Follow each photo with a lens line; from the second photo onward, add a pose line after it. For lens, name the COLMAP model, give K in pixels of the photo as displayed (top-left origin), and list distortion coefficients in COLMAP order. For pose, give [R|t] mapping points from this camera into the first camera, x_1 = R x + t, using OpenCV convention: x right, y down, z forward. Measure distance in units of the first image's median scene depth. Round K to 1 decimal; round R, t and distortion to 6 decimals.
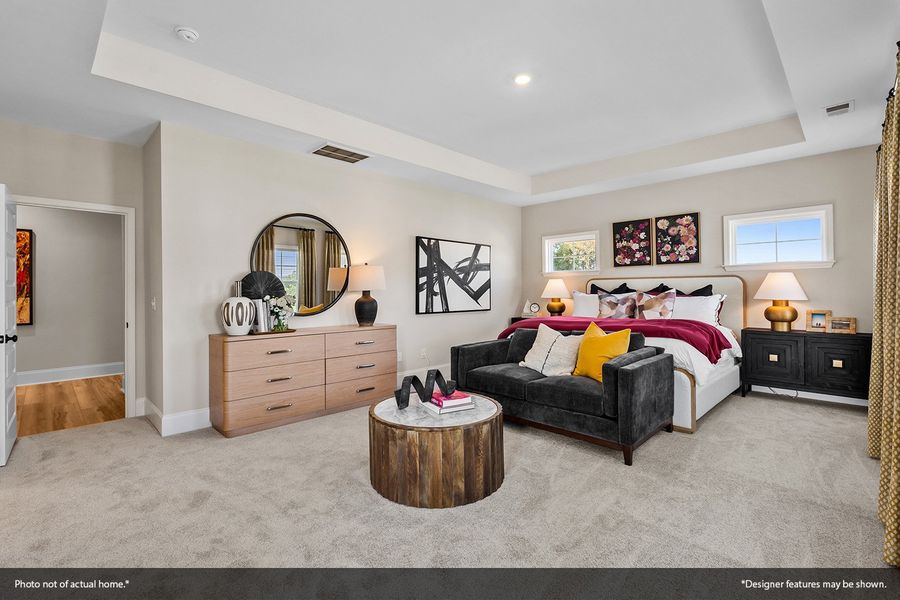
lens RADIAL K [[412.3, 0, 463.1], [0, 412.3, 295.0], [0, 0, 1]] dist [-0.001686, -0.000231]
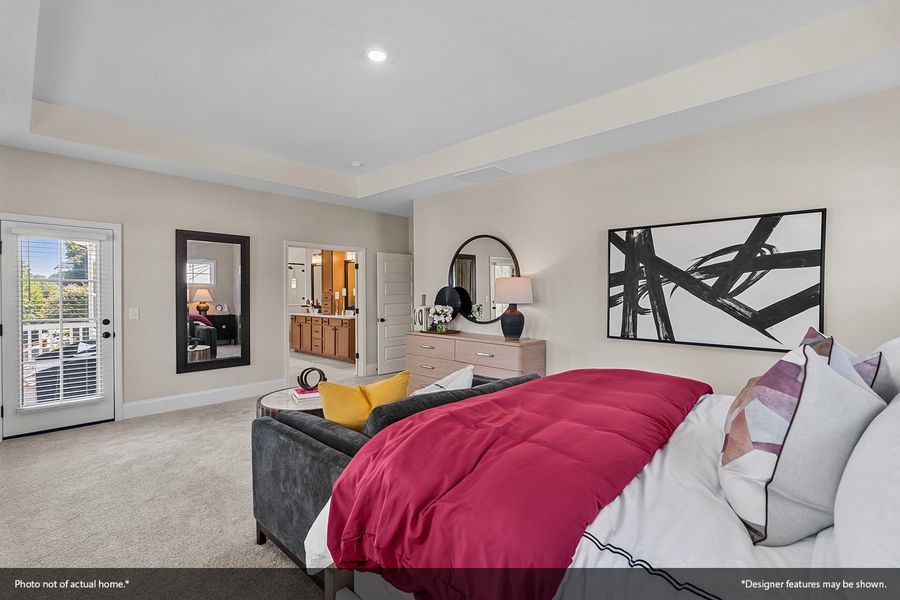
lens RADIAL K [[412.3, 0, 463.1], [0, 412.3, 295.0], [0, 0, 1]] dist [-0.001686, -0.000231]
pose [[0.023724, 0.018648, -0.999545, 0.581031], [-0.007835, 0.999799, 0.018467, -0.038052], [0.999688, 0.007393, 0.023865, 0.697782]]
